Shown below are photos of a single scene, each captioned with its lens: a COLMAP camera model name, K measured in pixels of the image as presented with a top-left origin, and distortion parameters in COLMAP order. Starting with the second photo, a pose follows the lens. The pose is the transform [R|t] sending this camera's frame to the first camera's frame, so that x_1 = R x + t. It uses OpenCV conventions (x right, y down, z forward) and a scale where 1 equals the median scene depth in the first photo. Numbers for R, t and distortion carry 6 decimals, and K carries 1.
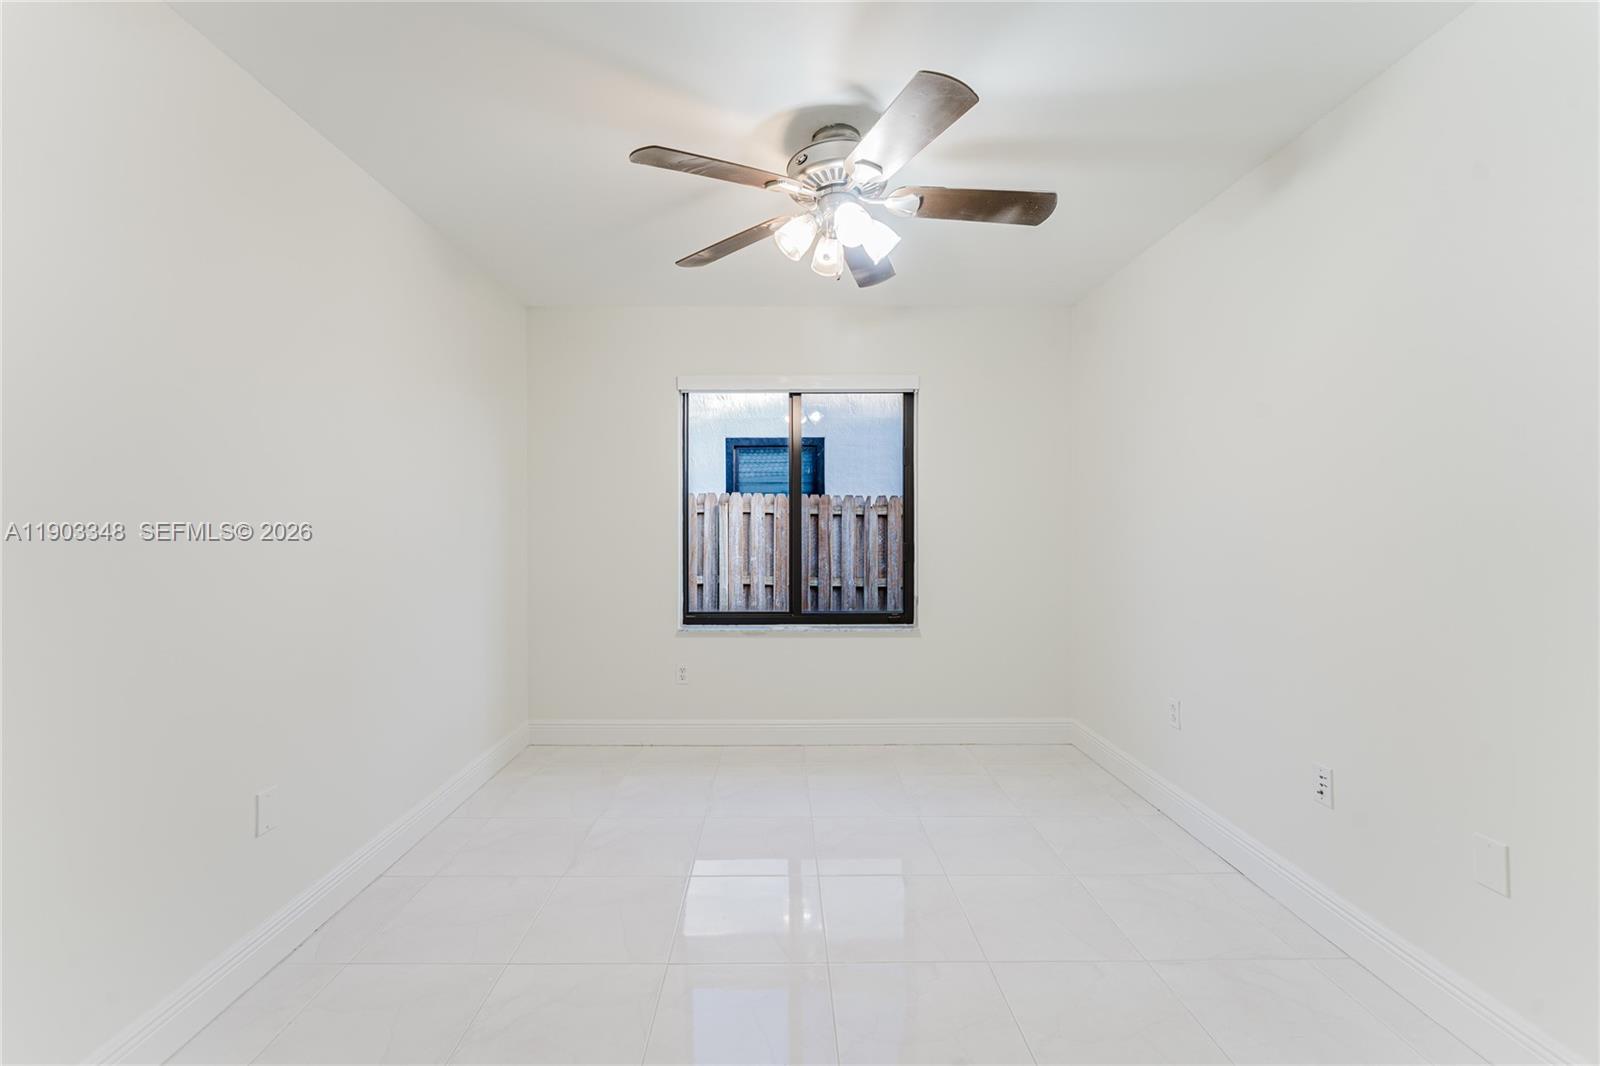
lens RADIAL K [[650.2, 0, 798.7], [0, 650.2, 530.2], [0, 0, 1]] dist [0.003370, -0.000234]
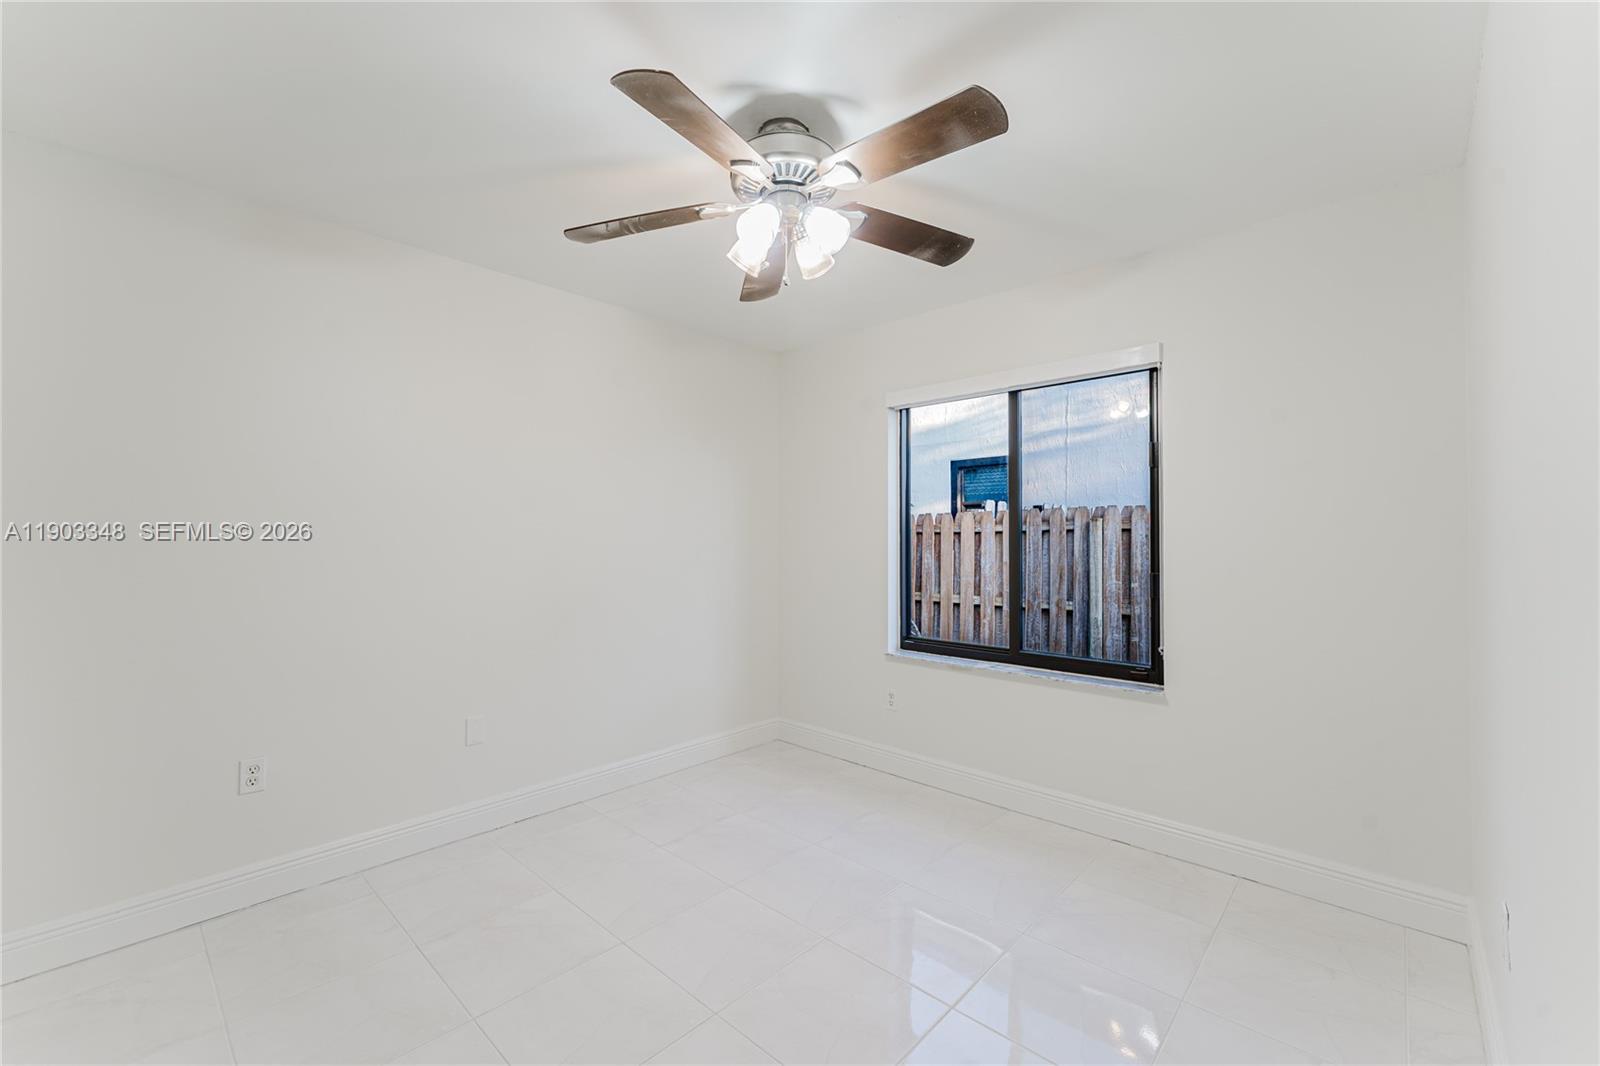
lens RADIAL K [[650.2, 0, 794.9], [0, 650.2, 536.2], [0, 0, 1]] dist [0.003370, -0.000234]
pose [[0.703797, -0.007819, -0.710358, 0.383039], [-0.003057, 0.999897, -0.014034, -0.008655], [0.710394, 0.012048, 0.703701, 0.197454]]
